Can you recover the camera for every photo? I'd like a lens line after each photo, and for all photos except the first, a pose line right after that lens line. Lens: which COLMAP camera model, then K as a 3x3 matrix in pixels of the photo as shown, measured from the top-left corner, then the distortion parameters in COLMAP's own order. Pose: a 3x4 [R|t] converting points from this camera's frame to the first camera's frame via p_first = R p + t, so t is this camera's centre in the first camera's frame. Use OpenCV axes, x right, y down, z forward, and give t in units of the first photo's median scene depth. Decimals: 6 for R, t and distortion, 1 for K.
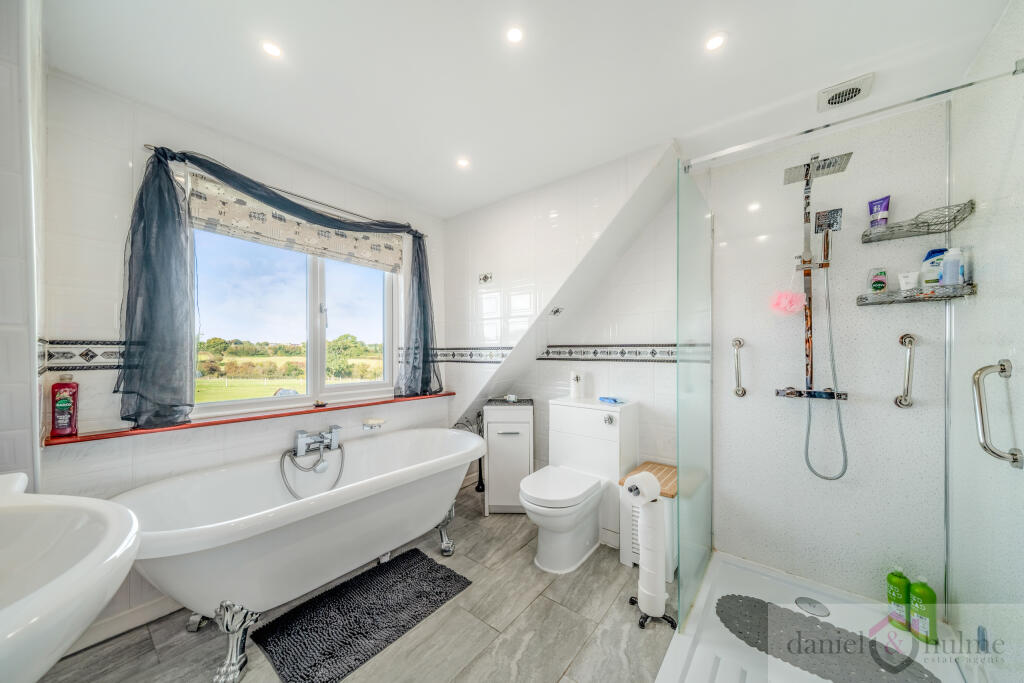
lens RADIAL K [[354.6, 0, 507.0], [0, 354.6, 349.7], [0, 0, 1]] dist [0.000655, 0.000348]
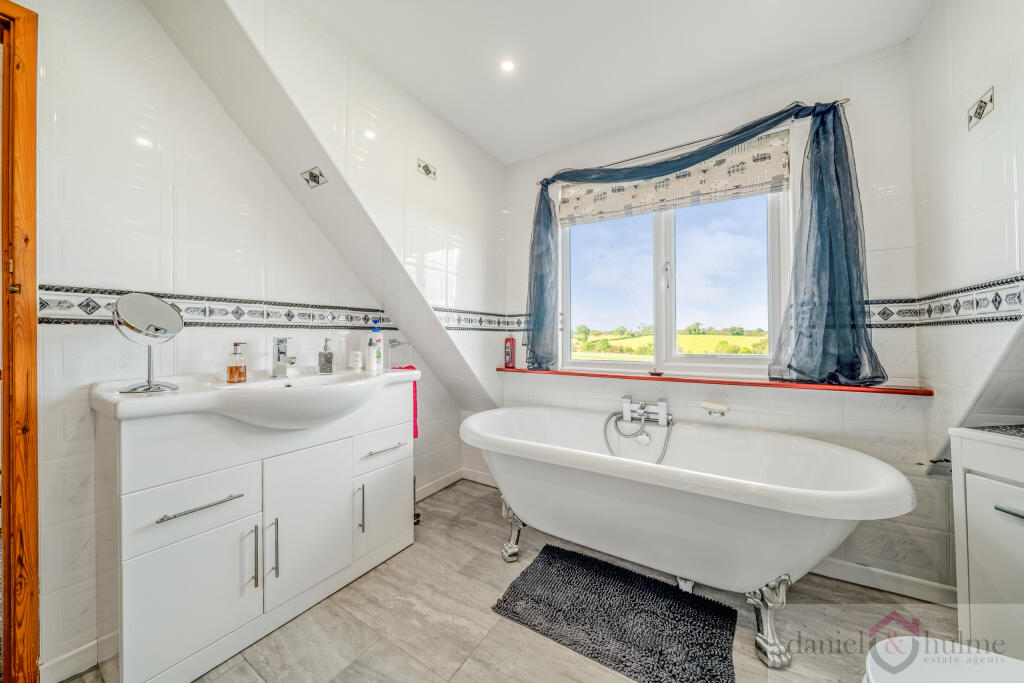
lens RADIAL K [[354.6, 0, 511.7], [0, 354.6, 337.2], [0, 0, 1]] dist [0.000655, 0.000348]
pose [[0.104477, -0.001557, -0.994526, 0.360109], [0.012627, 0.999920, -0.000239, 0.059480], [0.994447, -0.012533, 0.104488, 0.560105]]
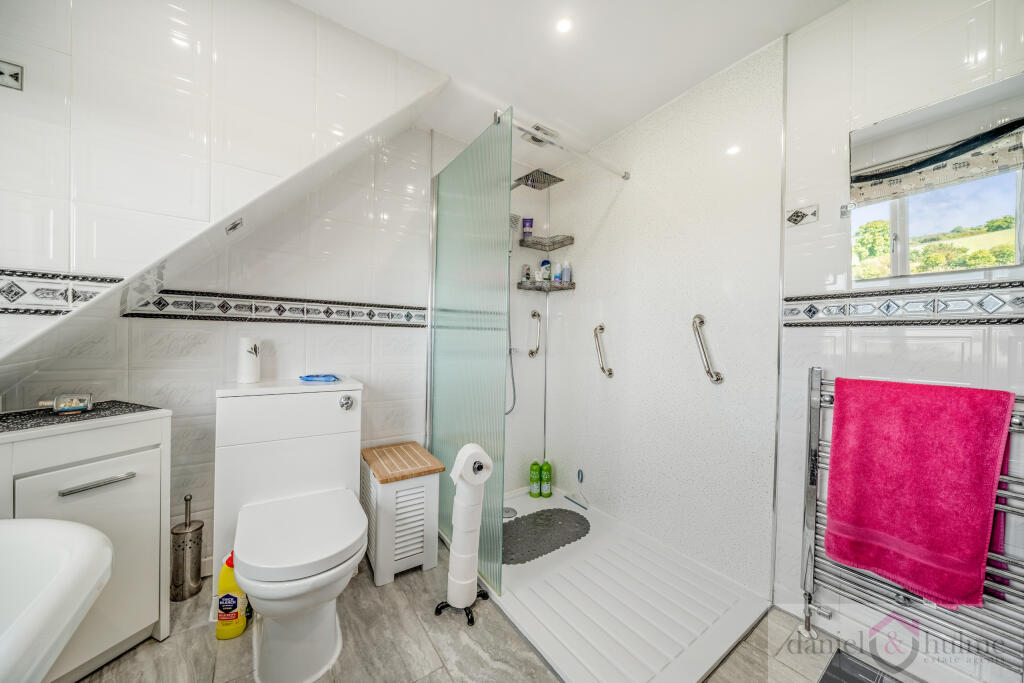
lens RADIAL K [[354.6, 0, 510.0], [0, 354.6, 341.1], [0, 0, 1]] dist [0.000655, 0.000348]
pose [[0.275660, 0.001418, 0.961254, -0.321252], [-0.020990, 0.999769, 0.004545, 0.067439], [-0.961026, -0.021430, 0.275626, 0.520329]]
